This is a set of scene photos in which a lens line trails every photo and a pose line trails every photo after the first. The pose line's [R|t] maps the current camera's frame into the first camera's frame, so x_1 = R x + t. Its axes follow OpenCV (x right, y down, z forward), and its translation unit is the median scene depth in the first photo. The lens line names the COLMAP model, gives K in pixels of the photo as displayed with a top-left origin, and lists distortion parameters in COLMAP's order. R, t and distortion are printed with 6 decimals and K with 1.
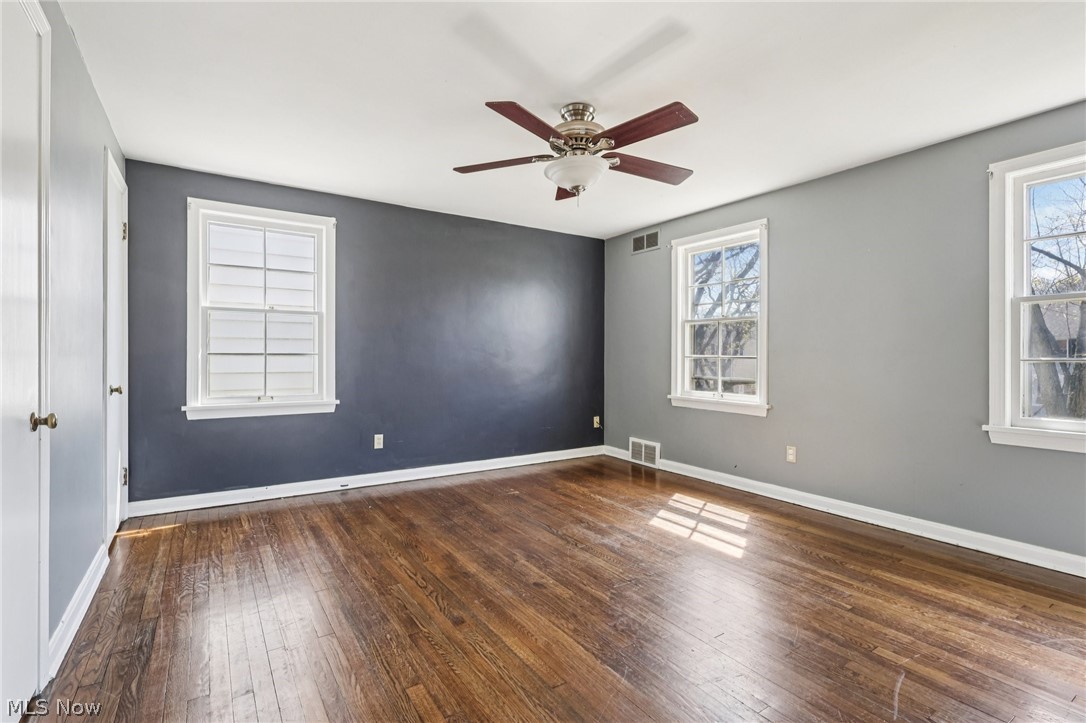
lens RADIAL K [[509.6, 0, 538.2], [0, 509.6, 356.9], [0, 0, 1]] dist [-0.001378, -0.000334]
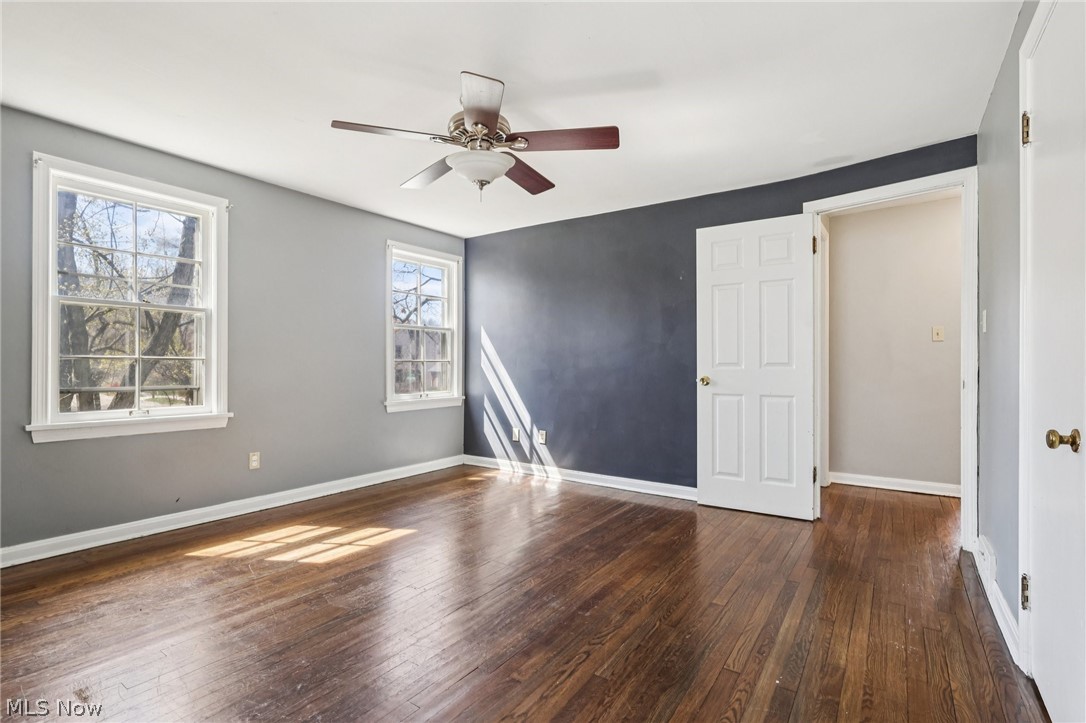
lens RADIAL K [[516.3, 0, 532.6], [0, 516.3, 363.6], [0, 0, 1]] dist [0.000090, -0.000080]
pose [[-0.367169, -0.008034, 0.930120, -0.676428], [-0.002400, 0.999968, 0.007690, 0.000934], [-0.930151, 0.000591, -0.367176, 0.998366]]
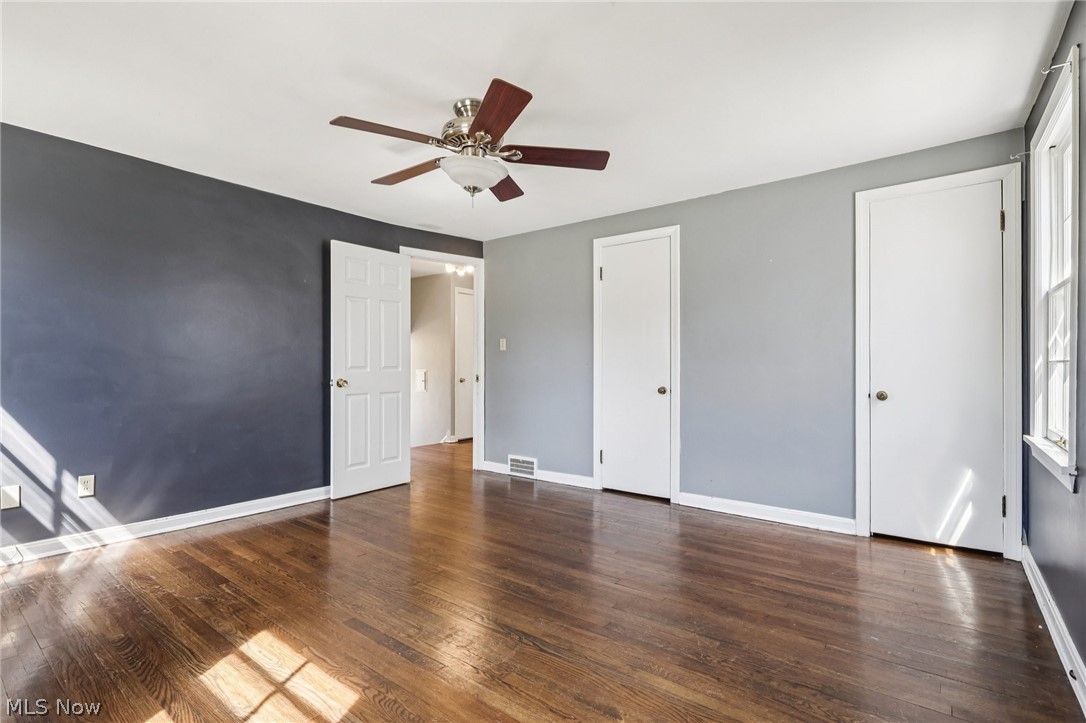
lens RADIAL K [[516.3, 0, 532.6], [0, 516.3, 363.6], [0, 0, 1]] dist [0.000090, -0.000080]
pose [[-0.948690, -0.008670, -0.316088, 0.220289], [-0.007631, 0.999961, -0.004524, 0.003118], [0.316115, -0.001880, -0.948719, 1.547767]]
